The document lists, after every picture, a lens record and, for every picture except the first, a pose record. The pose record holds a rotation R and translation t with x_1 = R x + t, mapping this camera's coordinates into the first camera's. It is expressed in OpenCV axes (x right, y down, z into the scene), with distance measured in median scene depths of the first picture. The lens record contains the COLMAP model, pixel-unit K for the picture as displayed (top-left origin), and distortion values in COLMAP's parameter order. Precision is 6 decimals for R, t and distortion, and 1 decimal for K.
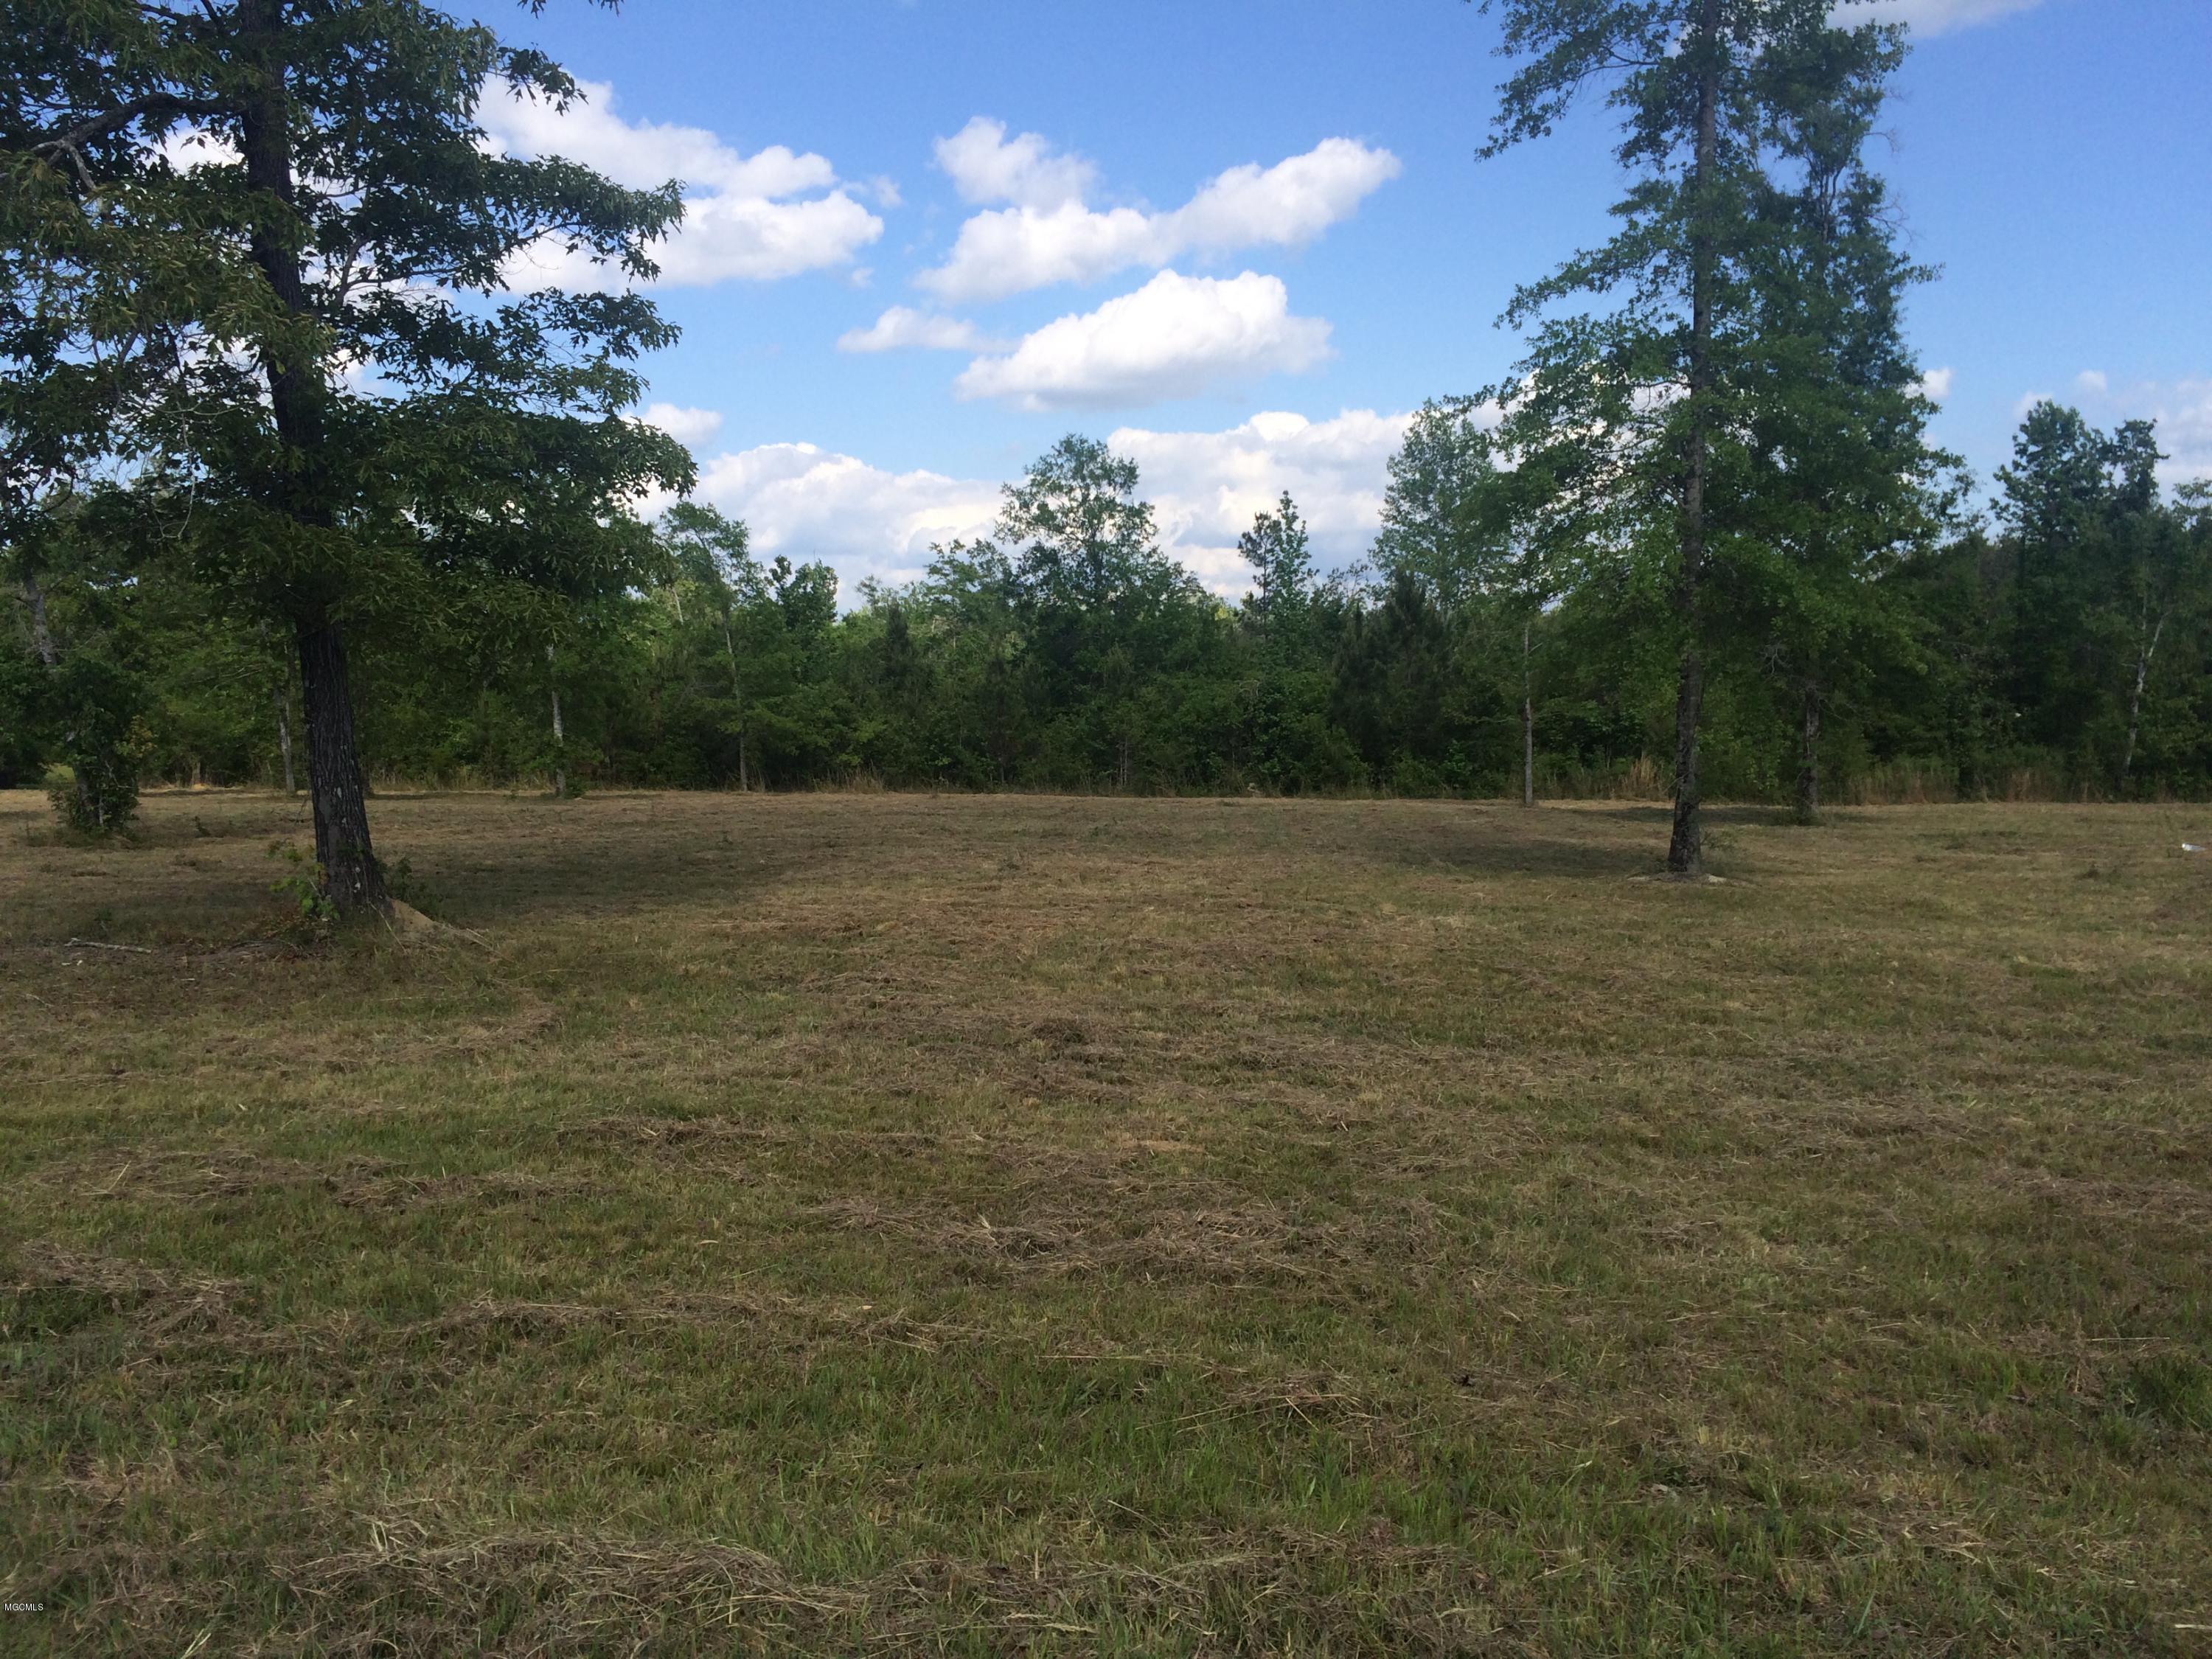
lens RADIAL K [[1883.2, 0, 1092.6], [0, 1883.2, 812.1], [0, 0, 1]] dist [0.094751, -0.123345]
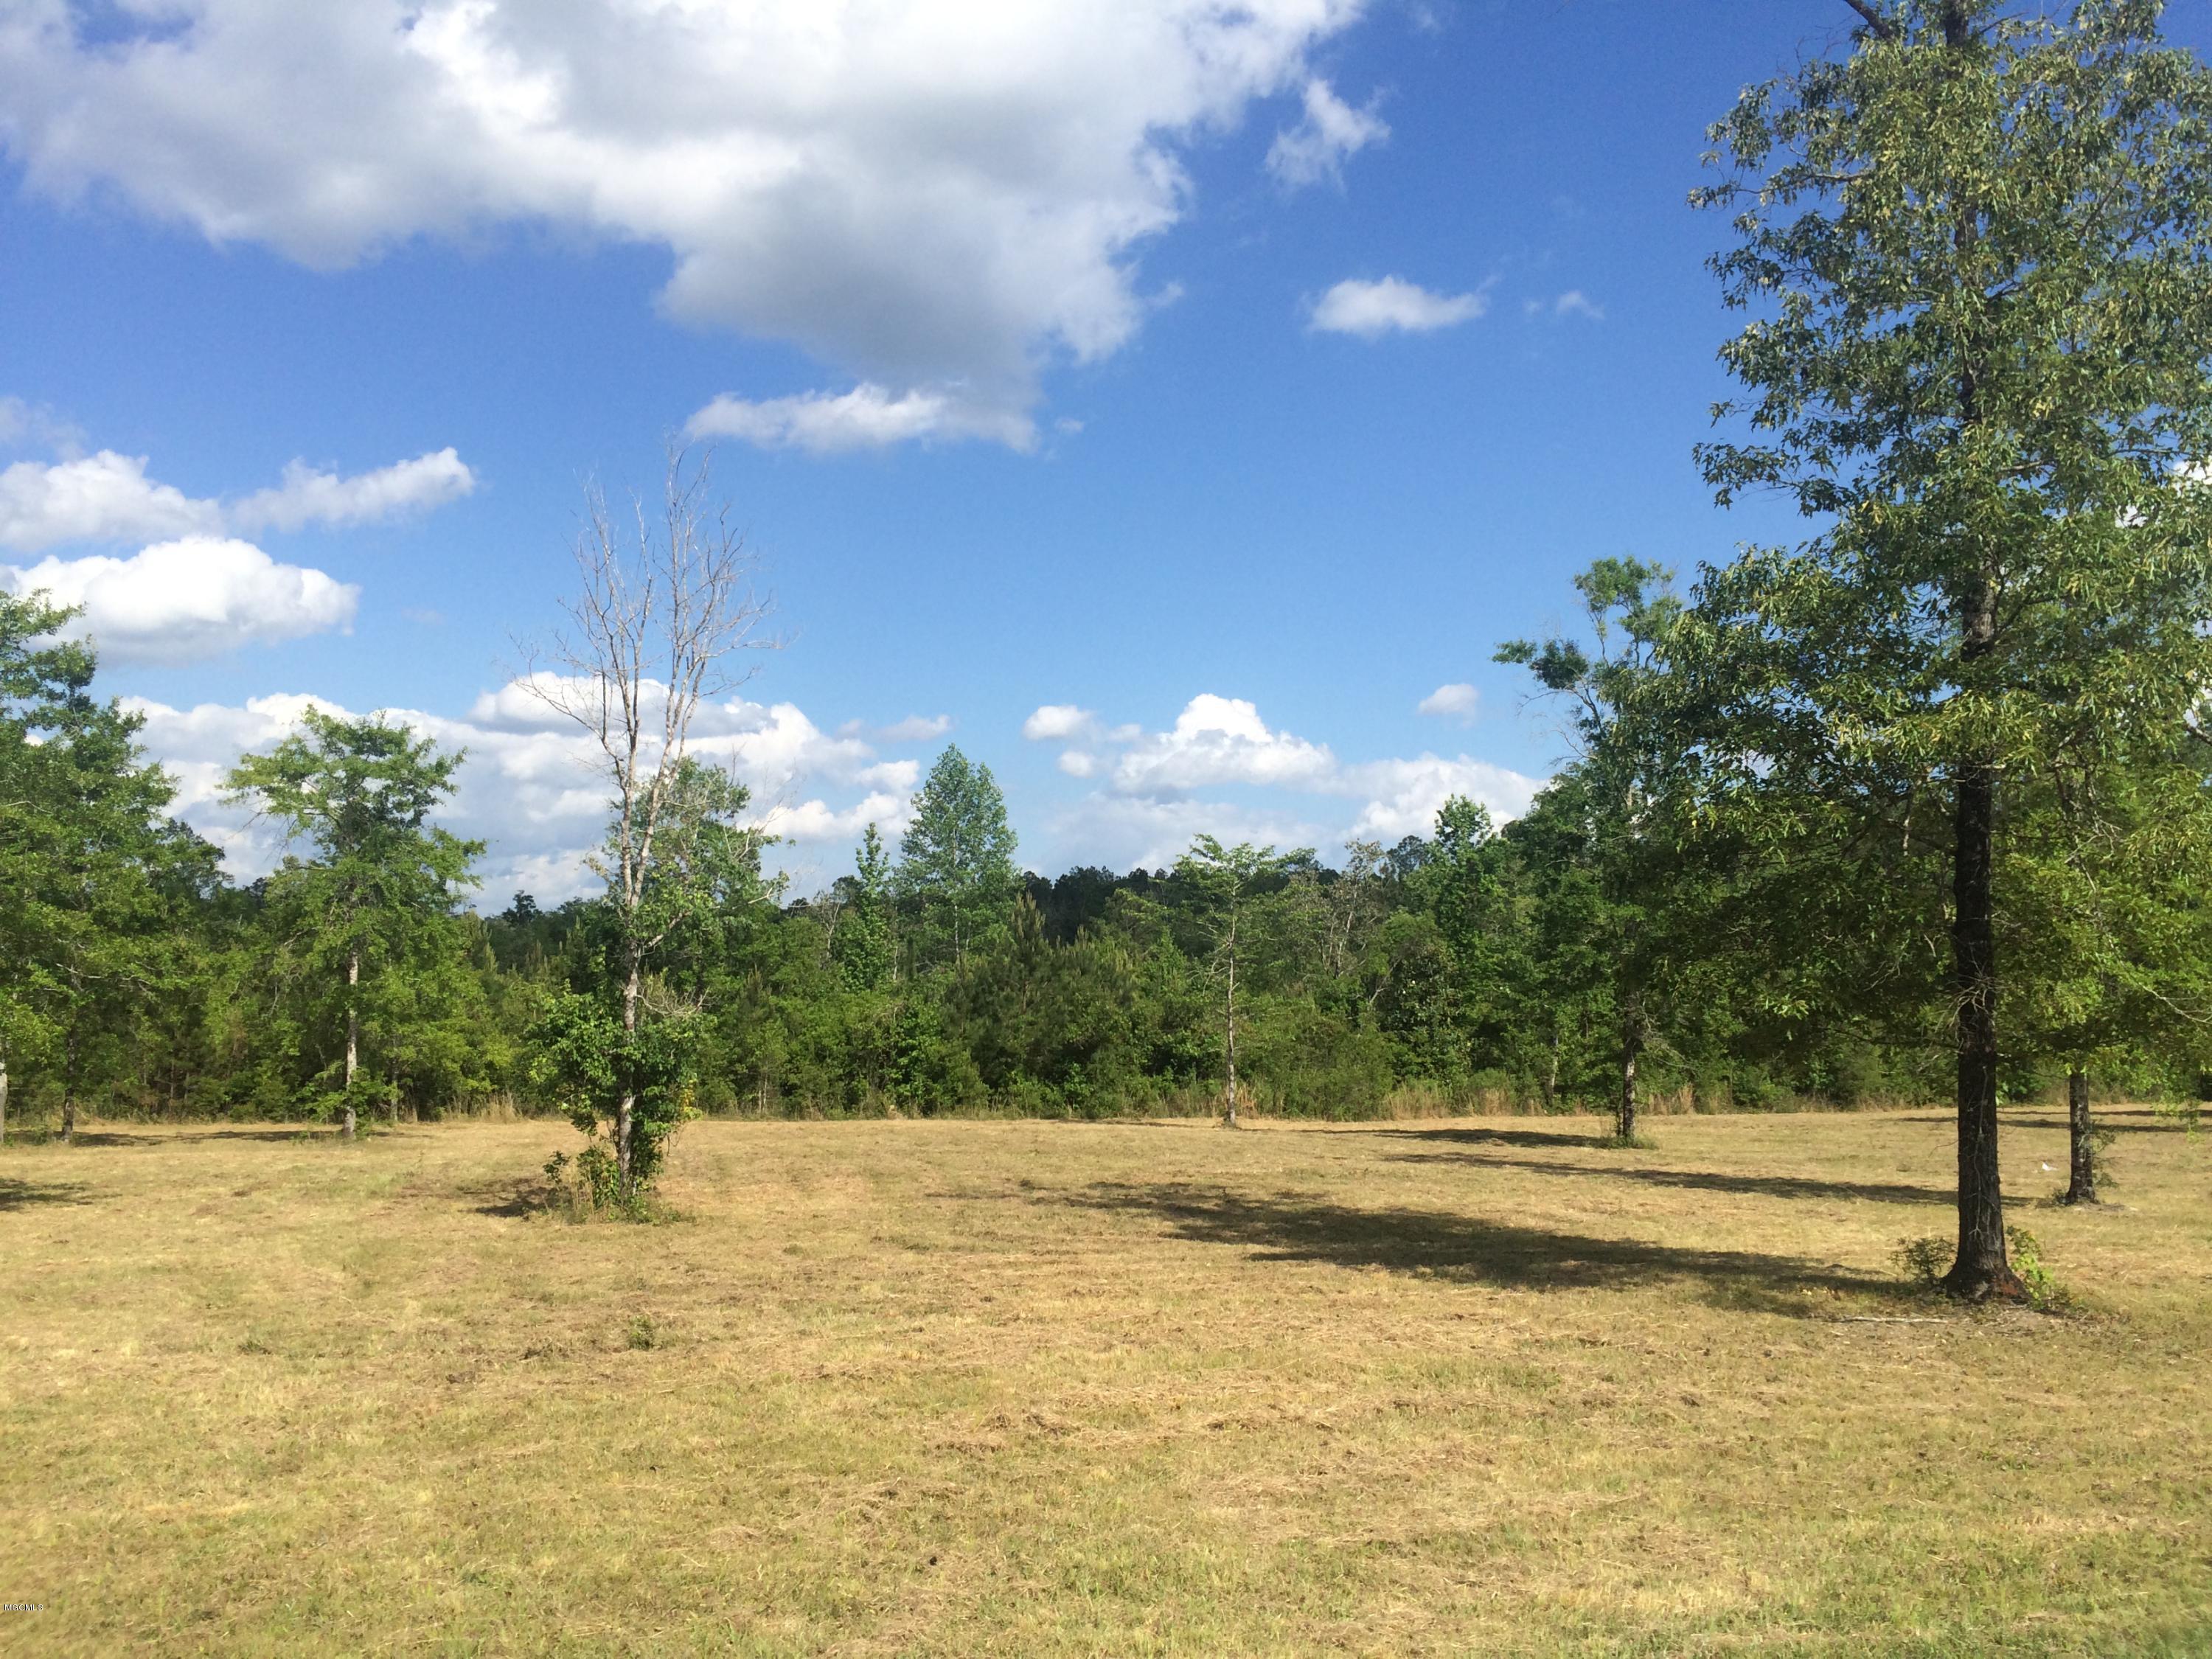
lens RADIAL K [[1883.2, 0, 1094.7], [0, 1883.2, 824.1], [0, 0, 1]] dist [0.094751, -0.123345]
pose [[0.881069, 0.059168, 0.469273, -0.313180], [0.012401, 0.988914, -0.147970, -0.013151], [-0.472825, 0.136191, 0.870568, 0.024682]]
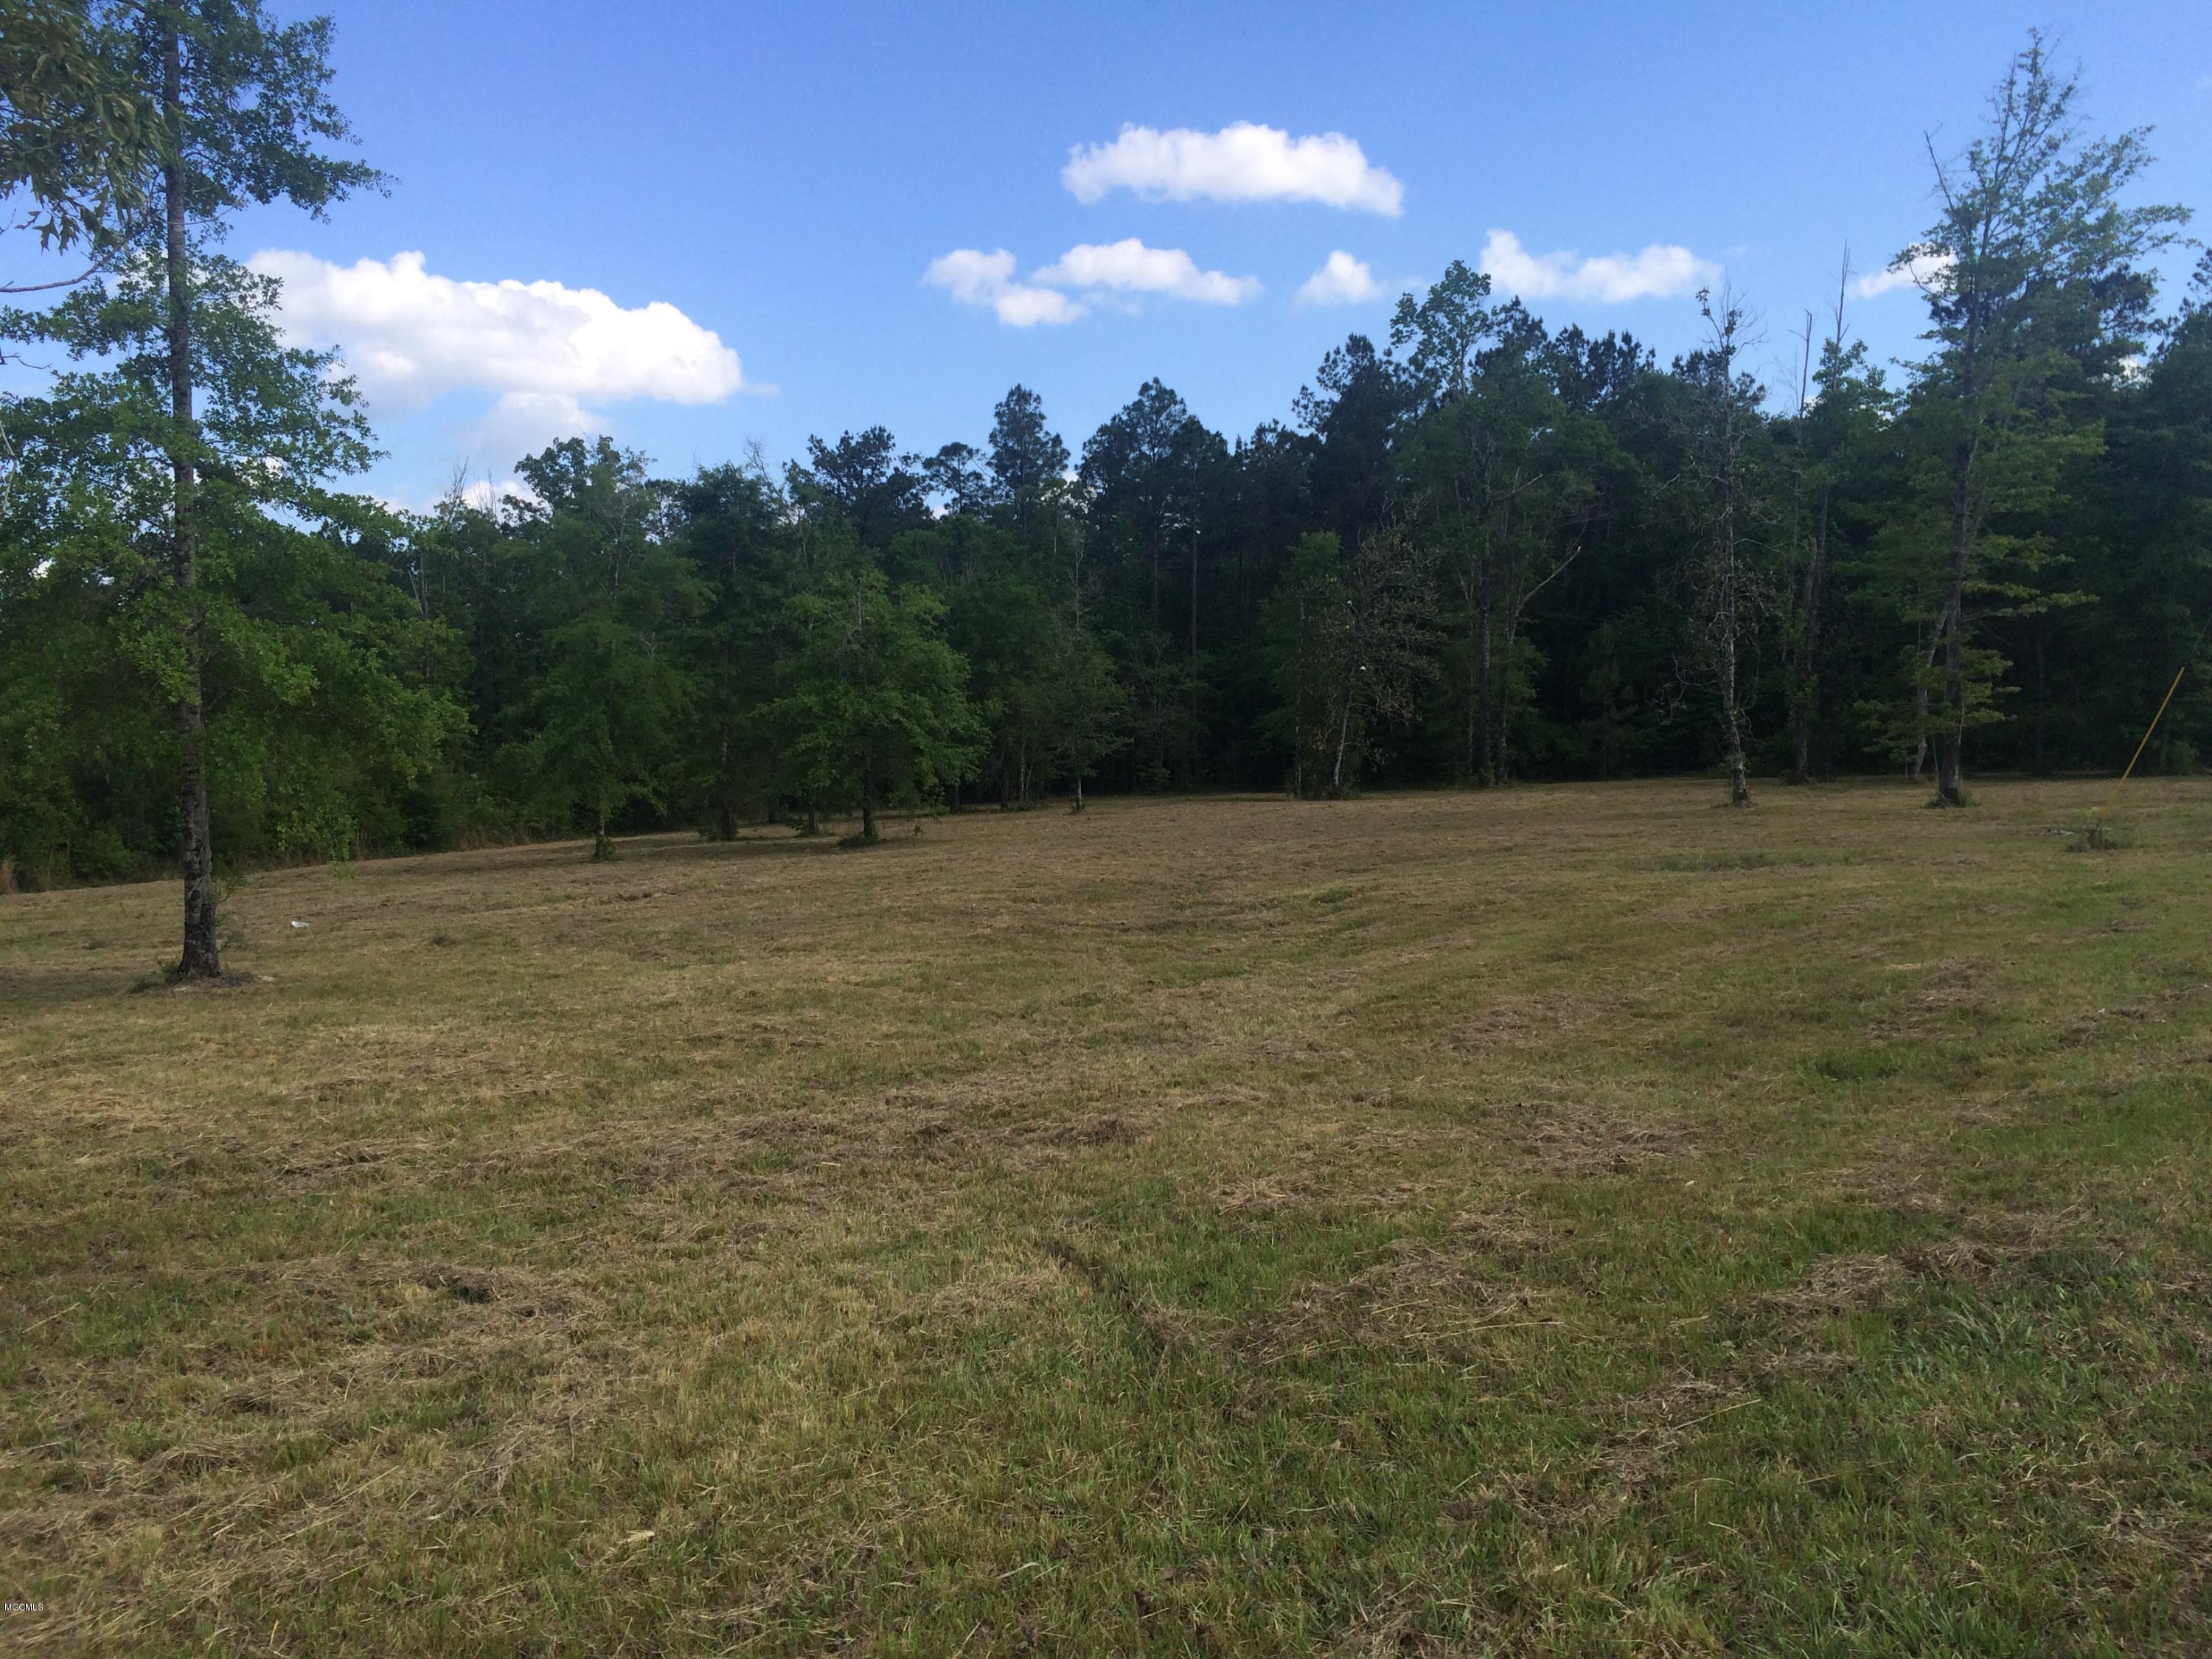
lens RADIAL K [[1883.2, 0, 1102.0], [0, 1883.2, 820.4], [0, 0, 1]] dist [0.094751, -0.123345]
pose [[0.322512, -0.035325, 0.945906, -0.137137], [0.082345, 0.996562, 0.009141, -0.005535], [-0.942977, 0.074943, 0.324312, 0.081395]]
